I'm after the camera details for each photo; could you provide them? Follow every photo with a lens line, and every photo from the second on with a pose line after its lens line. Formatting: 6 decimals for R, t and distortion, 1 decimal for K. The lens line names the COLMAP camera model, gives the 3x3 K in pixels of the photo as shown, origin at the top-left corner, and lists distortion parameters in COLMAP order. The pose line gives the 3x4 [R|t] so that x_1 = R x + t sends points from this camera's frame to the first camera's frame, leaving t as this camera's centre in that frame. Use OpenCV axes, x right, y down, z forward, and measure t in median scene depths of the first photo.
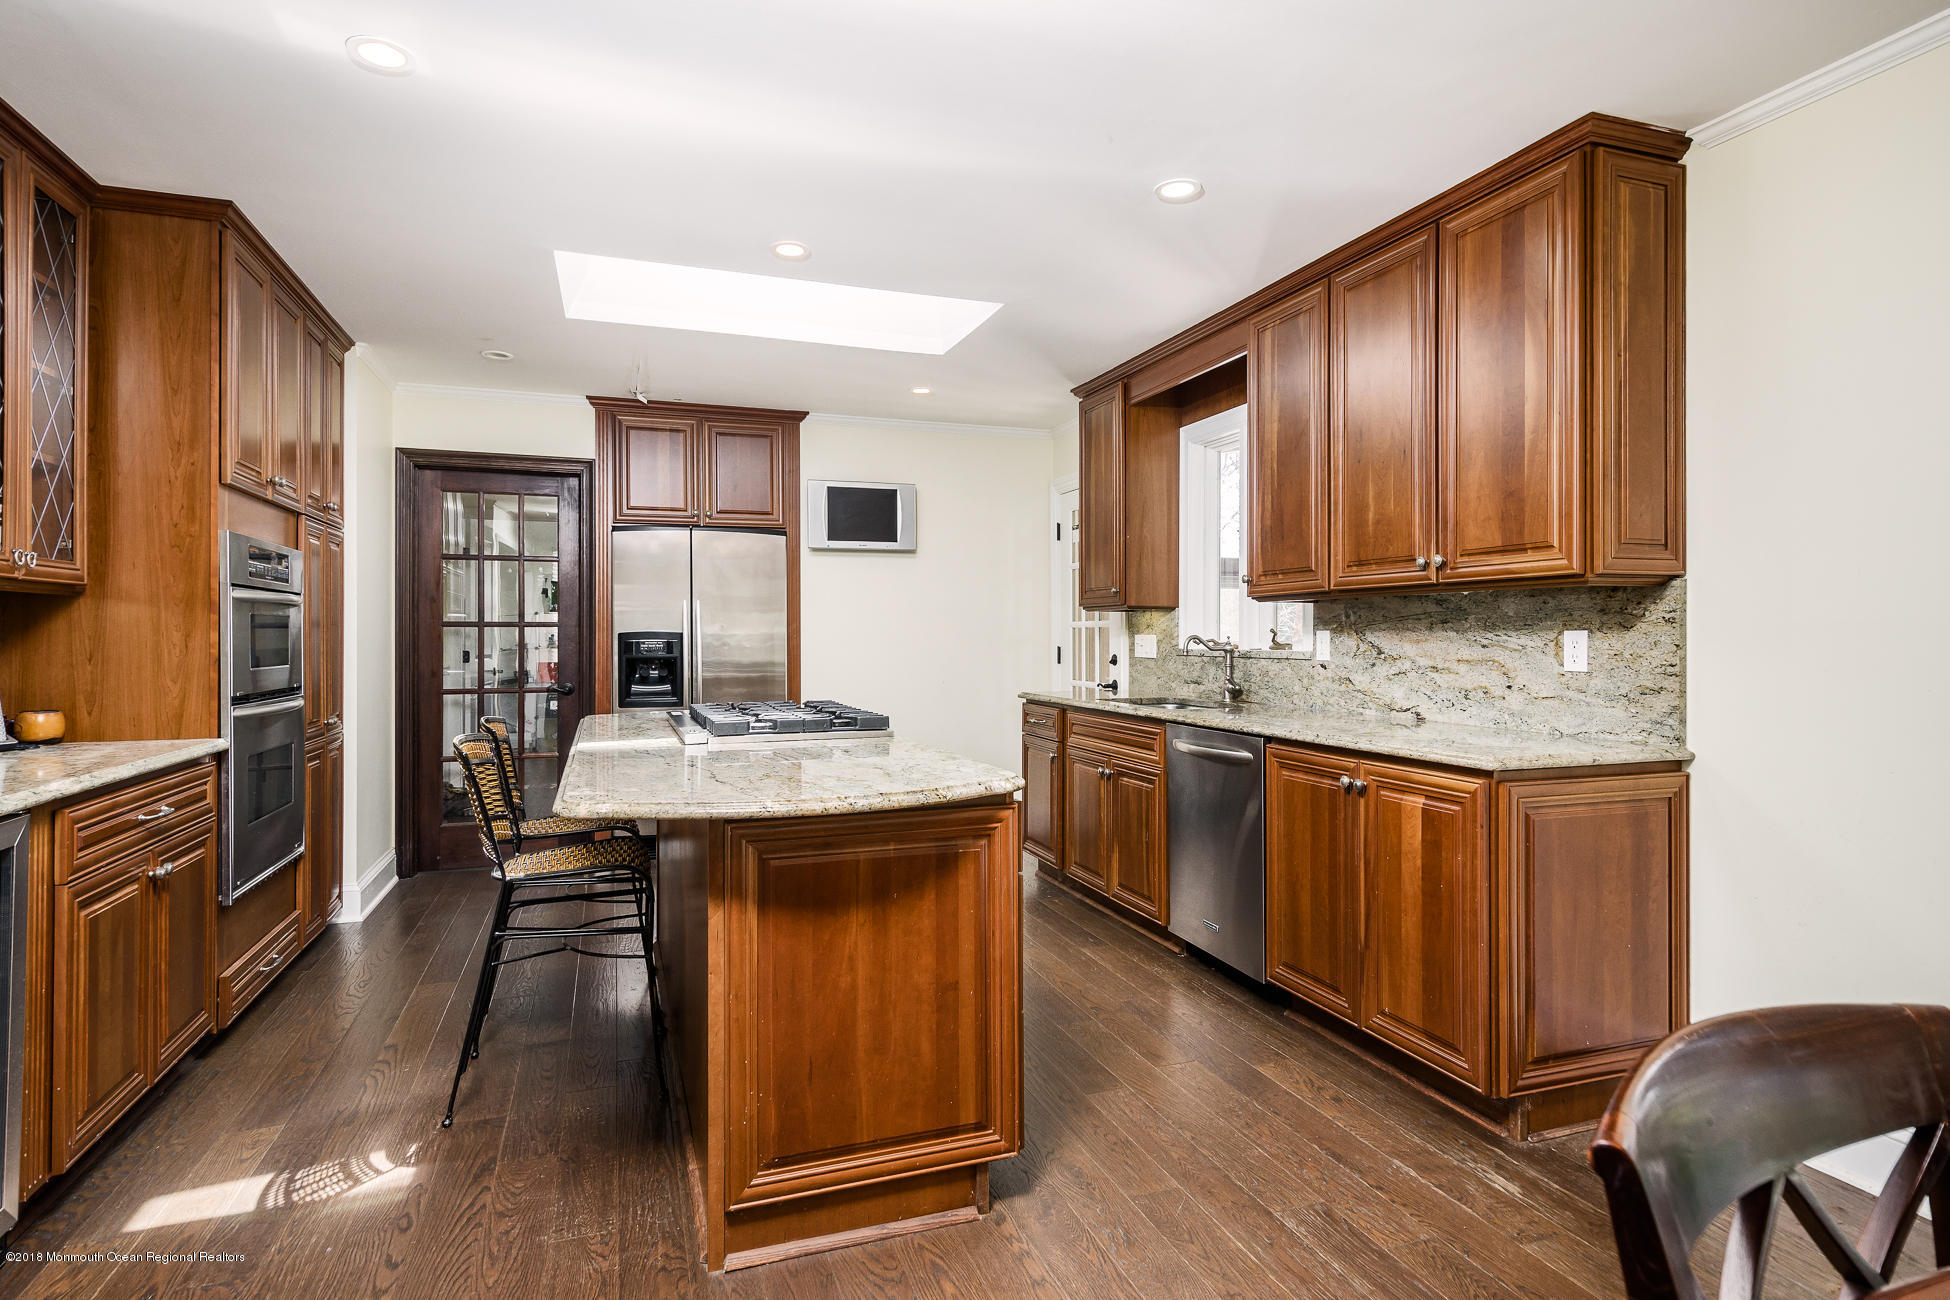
lens RADIAL K [[998.7, 0, 975.0], [0, 998.7, 650.0], [0, 0, 1]] dist [-0.059183, -0.000222]
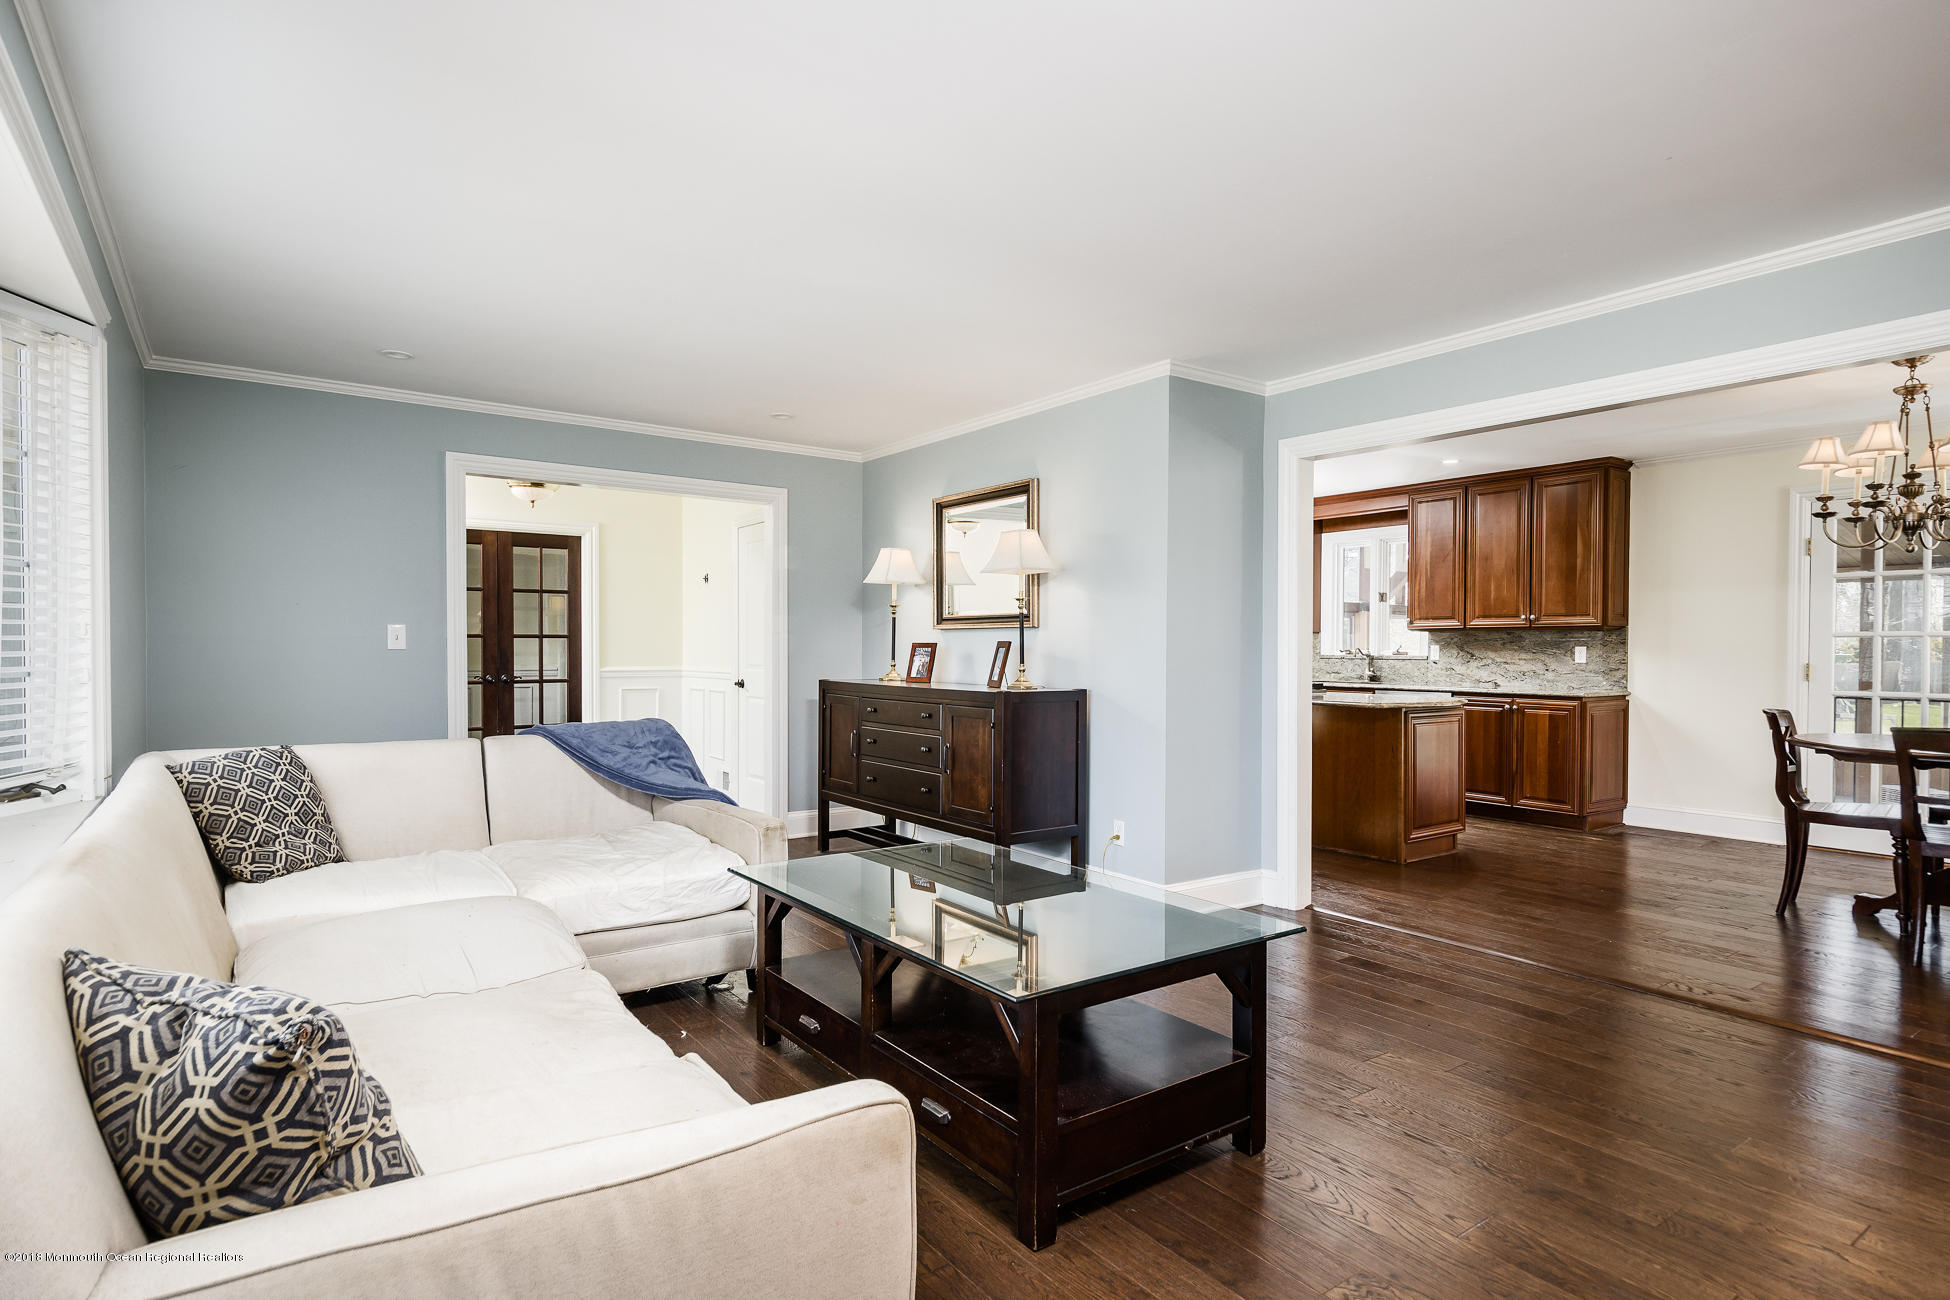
lens RADIAL K [[1012.7, 0, 975.0], [0, 1012.7, 650.0], [0, 0, 1]] dist [-0.000313, -0.000040]
pose [[0.961447, -0.005024, 0.274946, -1.598375], [0.007182, 0.999951, -0.006841, -0.004719], [-0.274898, 0.008551, 0.961435, -1.080701]]
